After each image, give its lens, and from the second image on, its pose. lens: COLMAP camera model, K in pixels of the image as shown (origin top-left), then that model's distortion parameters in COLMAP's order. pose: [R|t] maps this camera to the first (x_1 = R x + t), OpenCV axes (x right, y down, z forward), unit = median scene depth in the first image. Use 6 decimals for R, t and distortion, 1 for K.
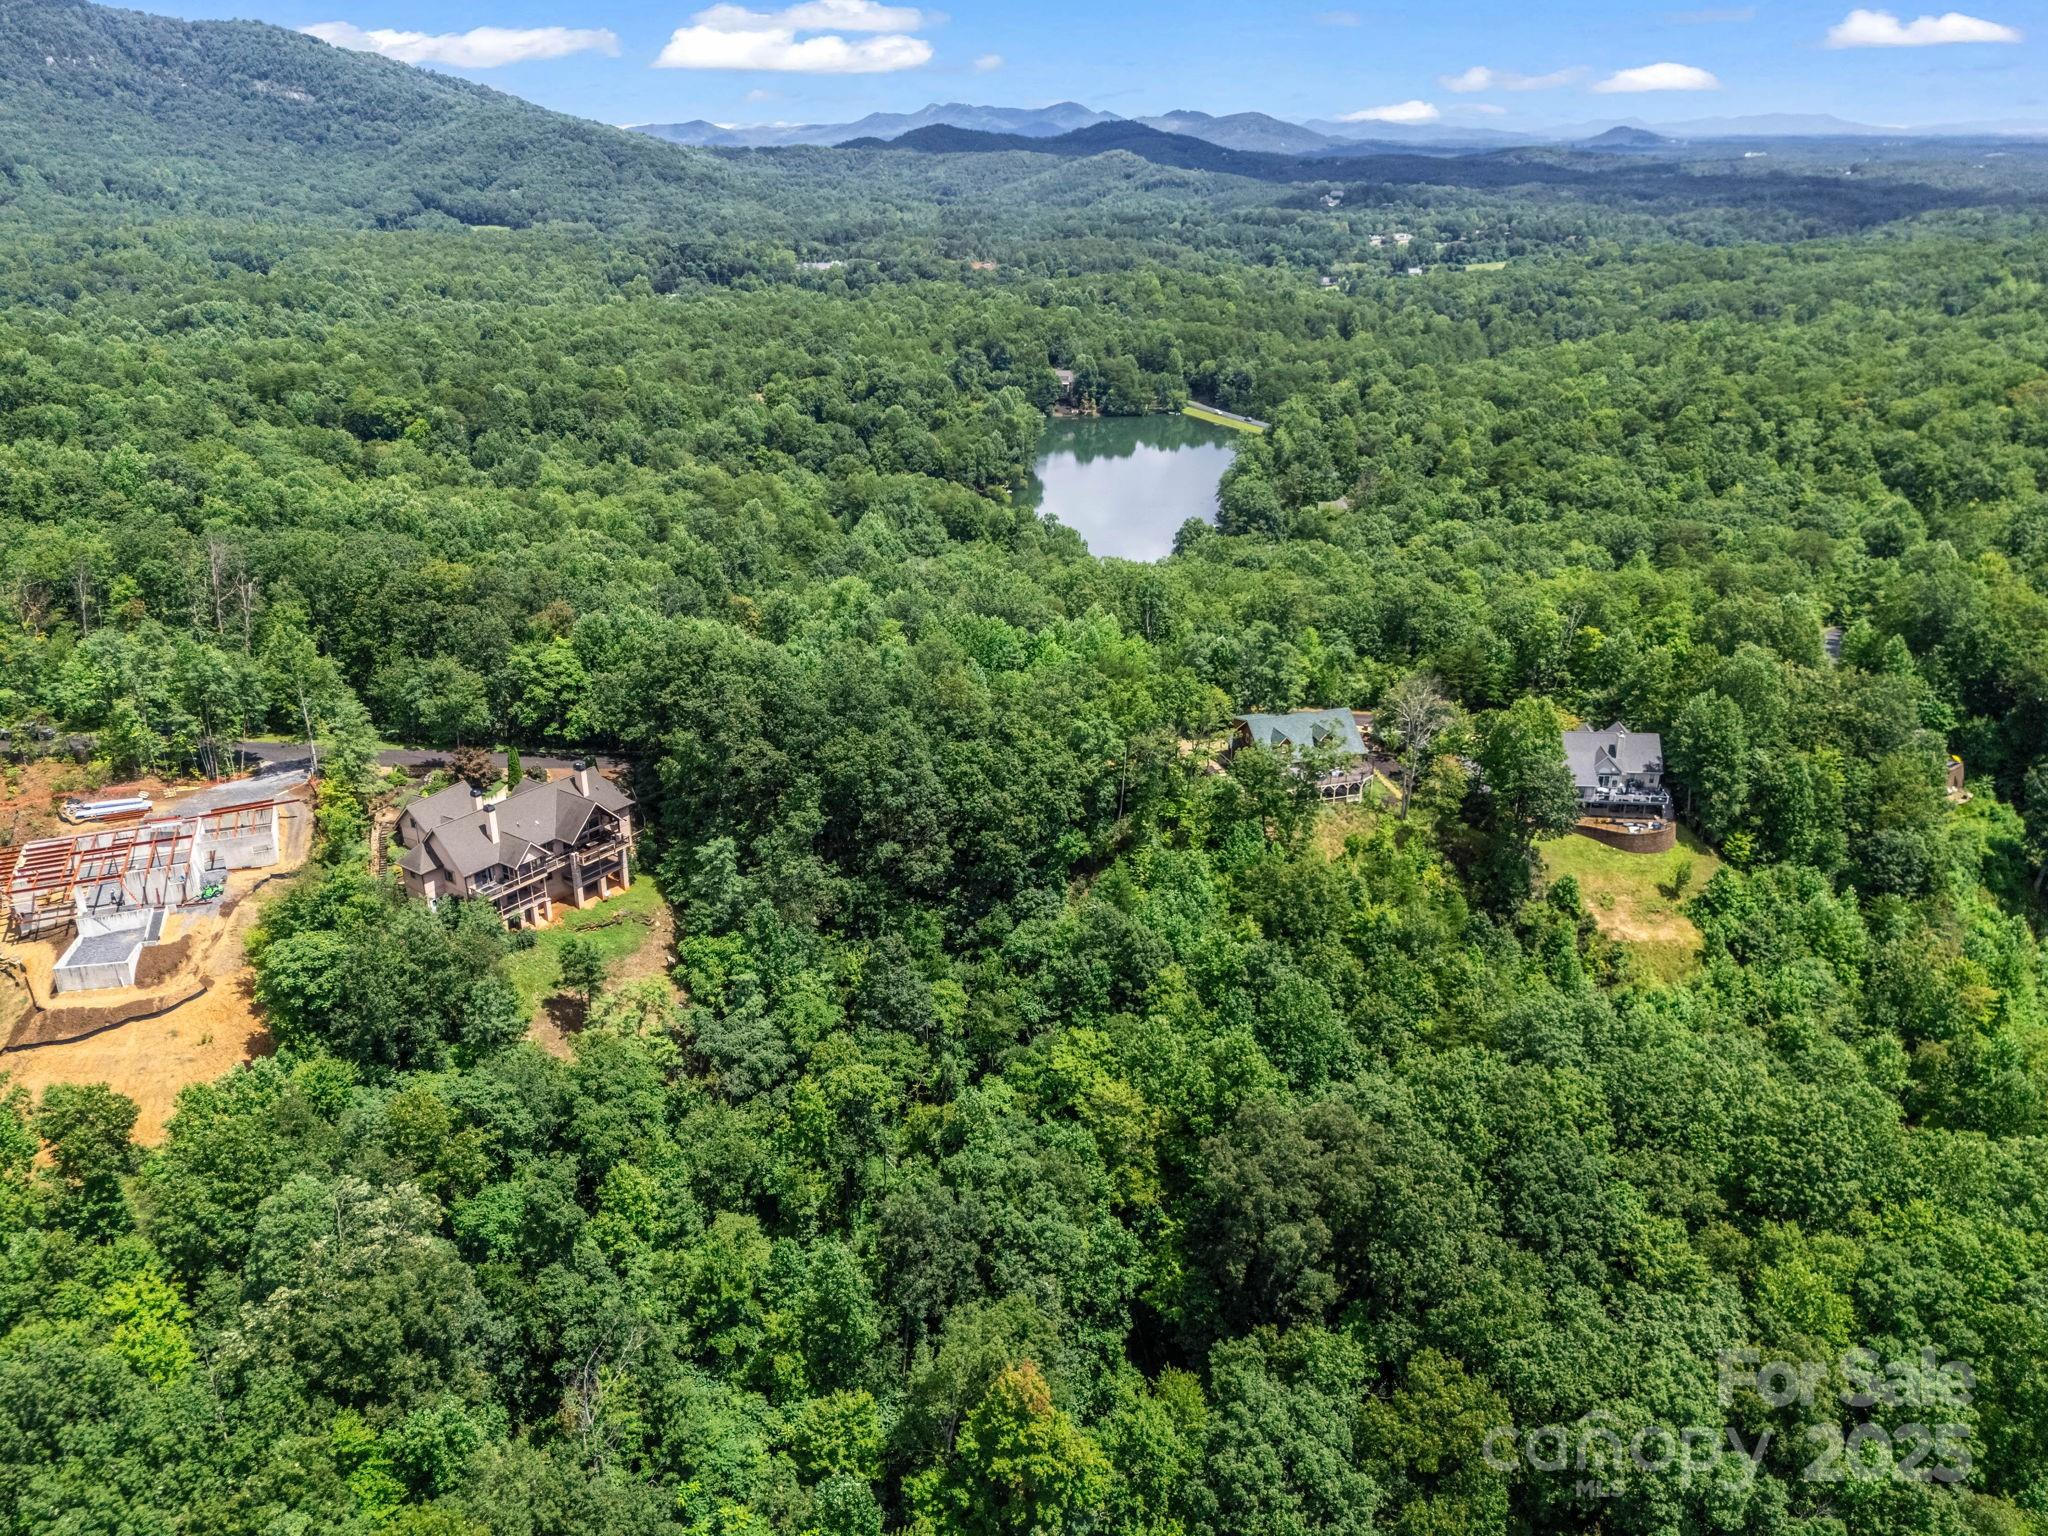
lens RADIAL K [[1536.5, 0, 1018.9], [0, 1536.5, 766.9], [0, 0, 1]] dist [0.065275, -0.056679]
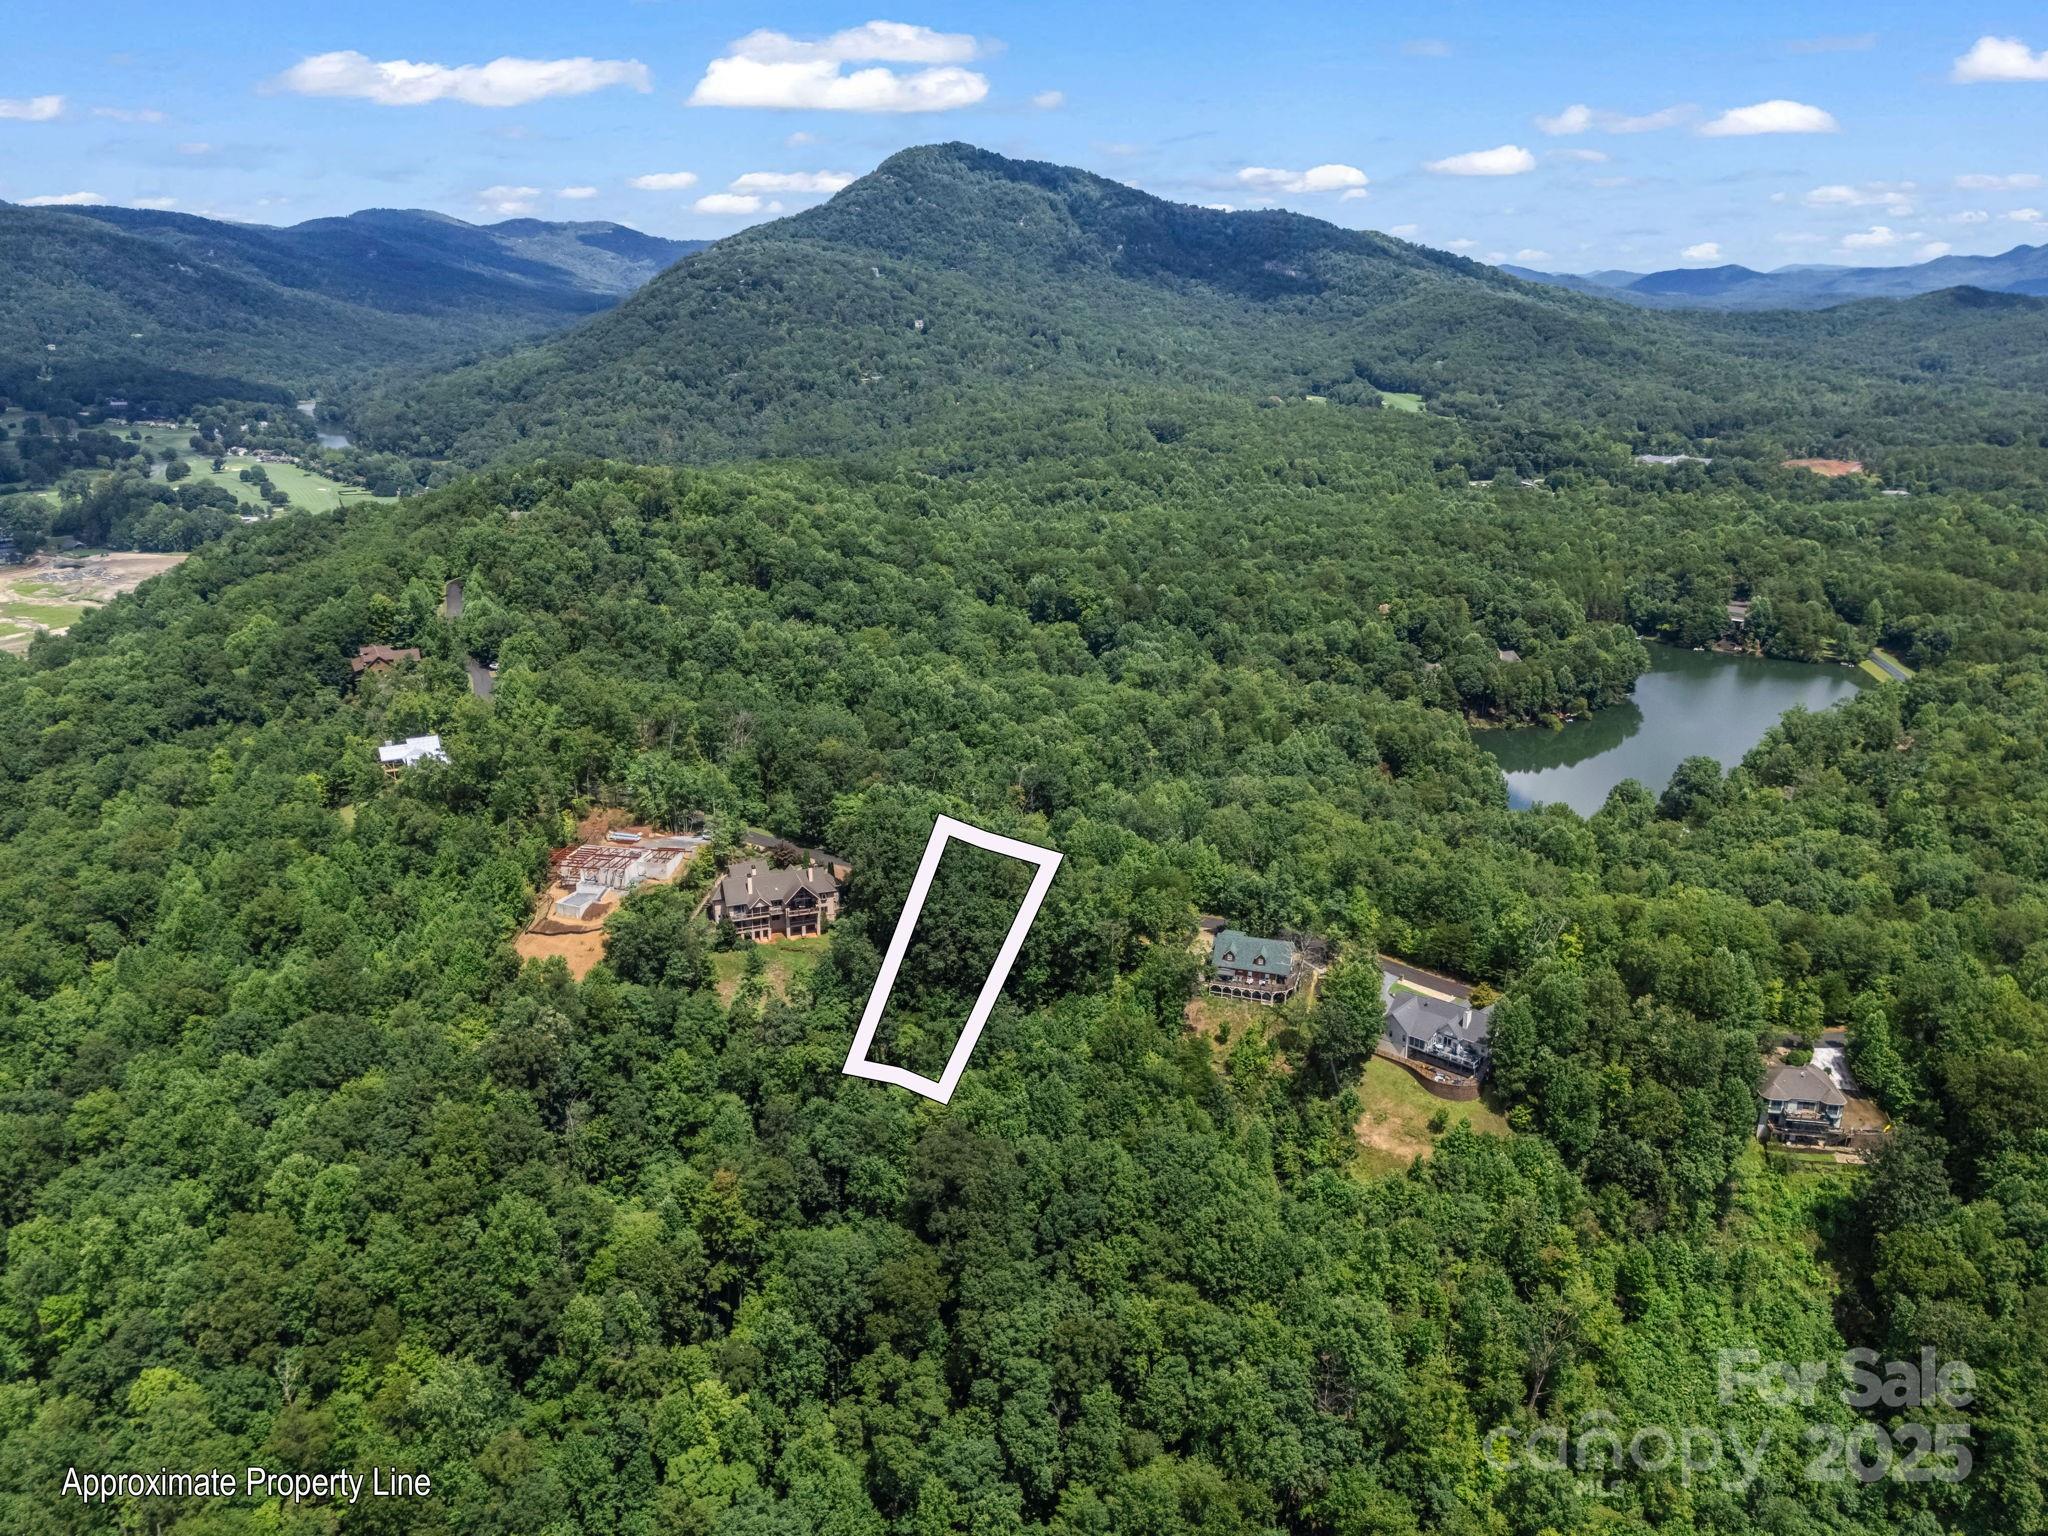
lens RADIAL K [[1532.3, 0, 1016.1], [0, 1532.3, 758.0], [0, 0, 1]] dist [0.133872, -0.301336]
pose [[0.819040, 0.176435, -0.545934, 0.812178], [-0.221650, 0.974970, -0.017440, -0.132993], [0.529192, 0.135291, 0.837647, -0.396631]]
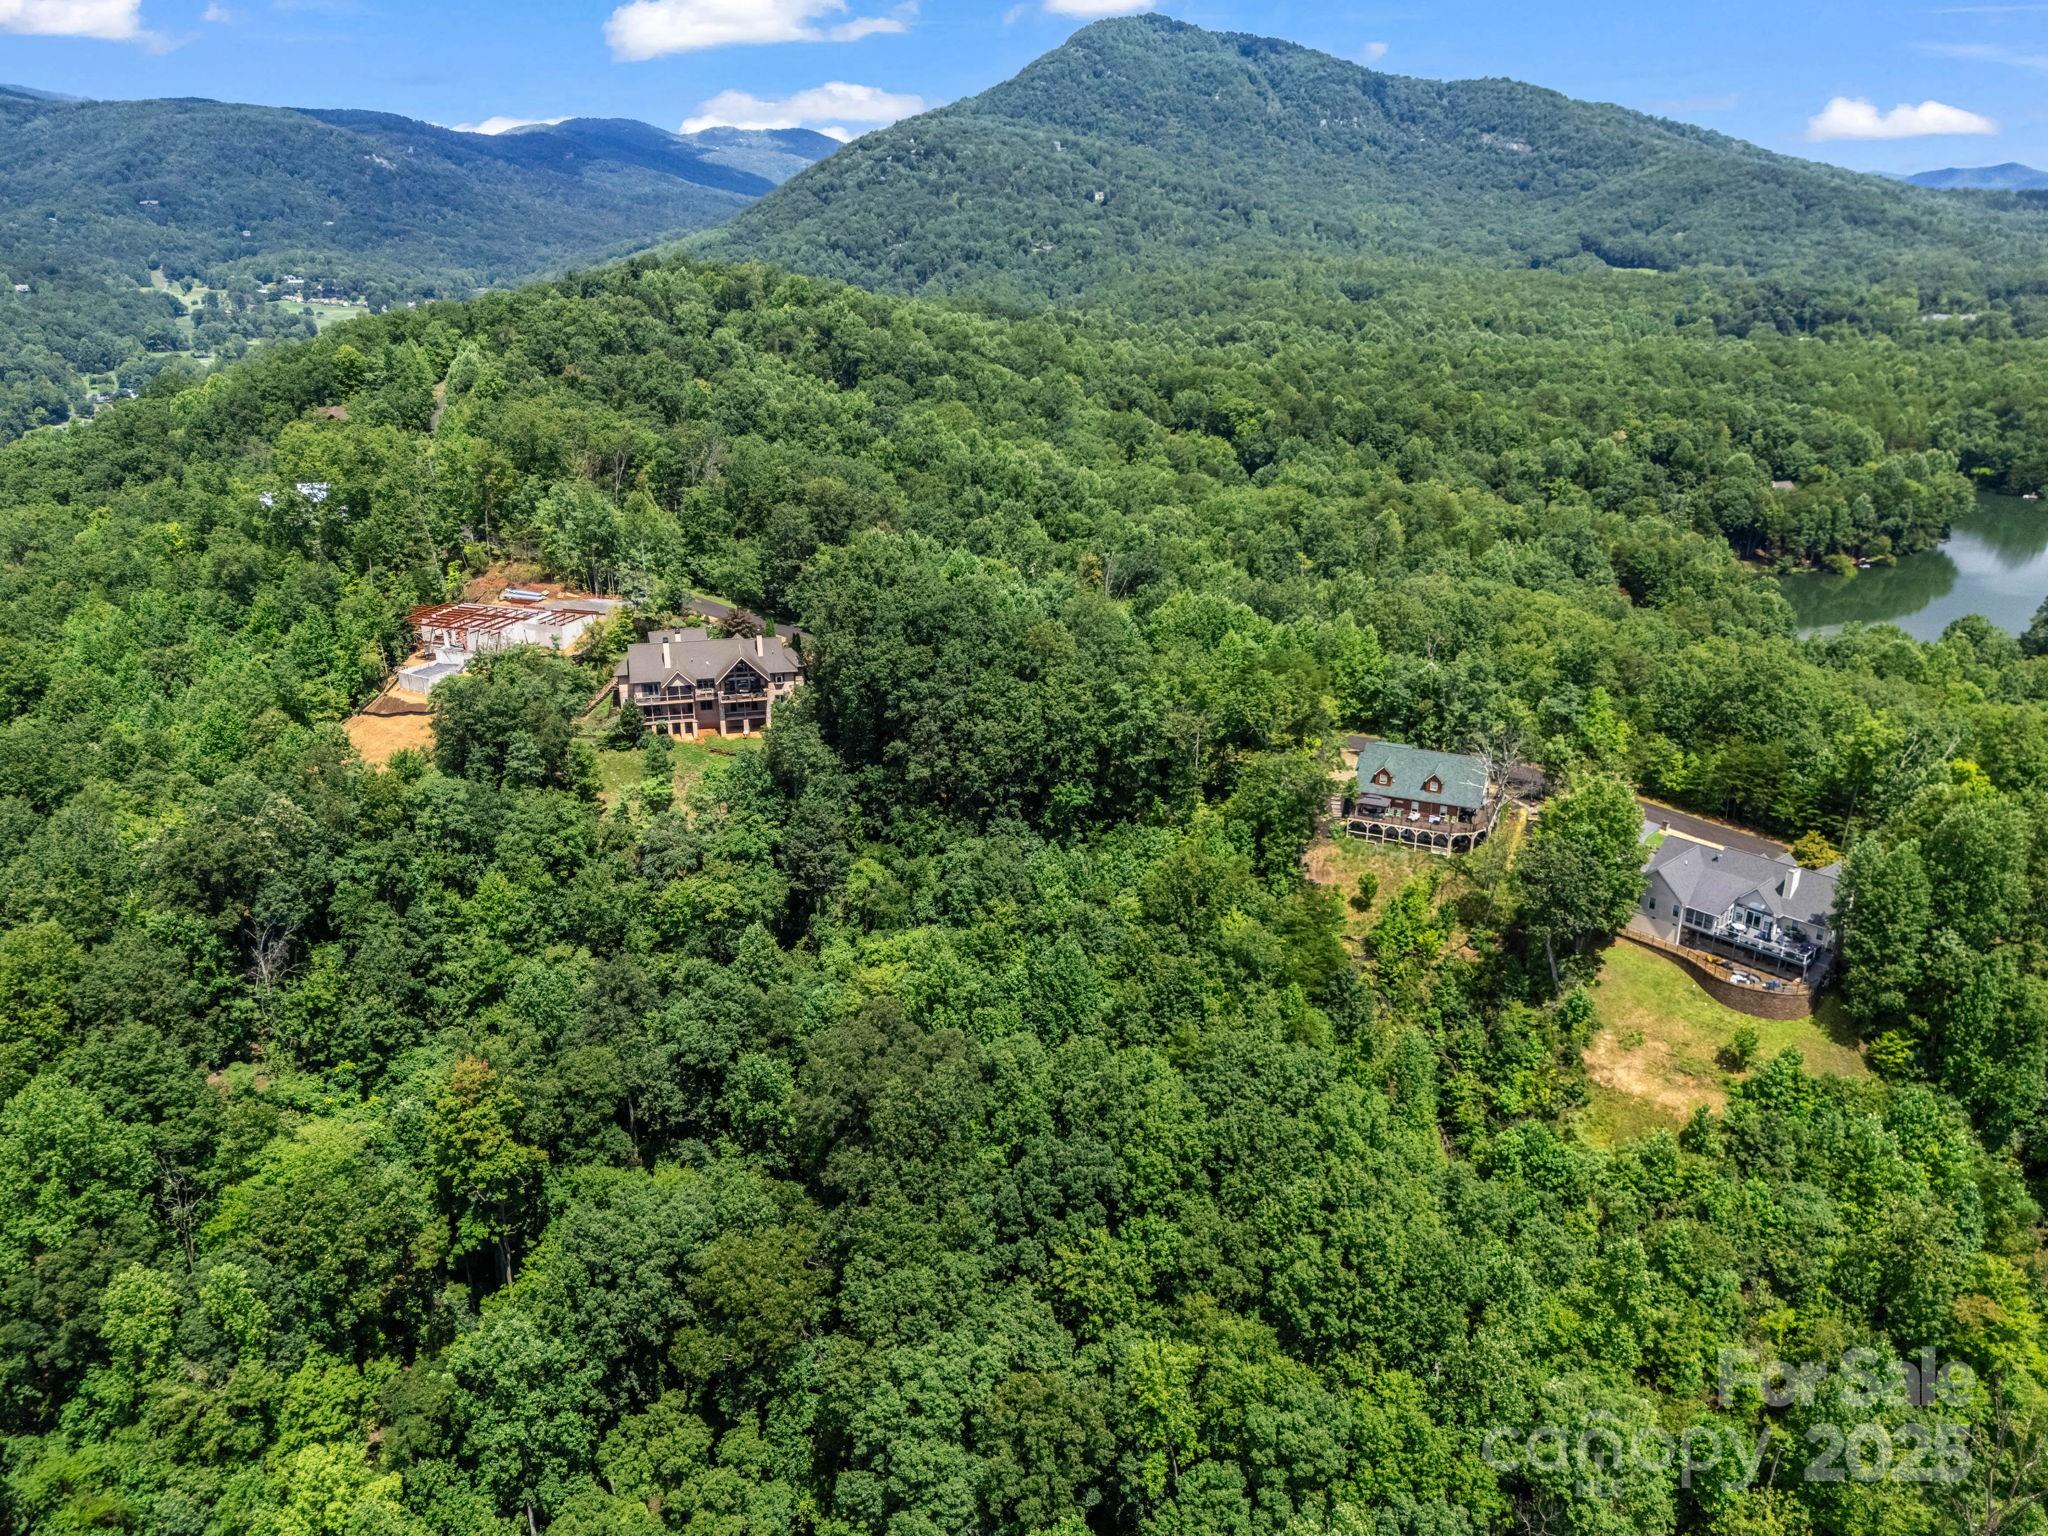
lens RADIAL K [[1536.5, 0, 1018.9], [0, 1536.5, 766.9], [0, 0, 1]] dist [0.065275, -0.056679]
pose [[0.744311, 0.233991, -0.625500, 0.612678], [-0.251296, 0.965903, 0.062302, -0.022479], [0.618750, 0.110814, 0.777733, 0.144260]]
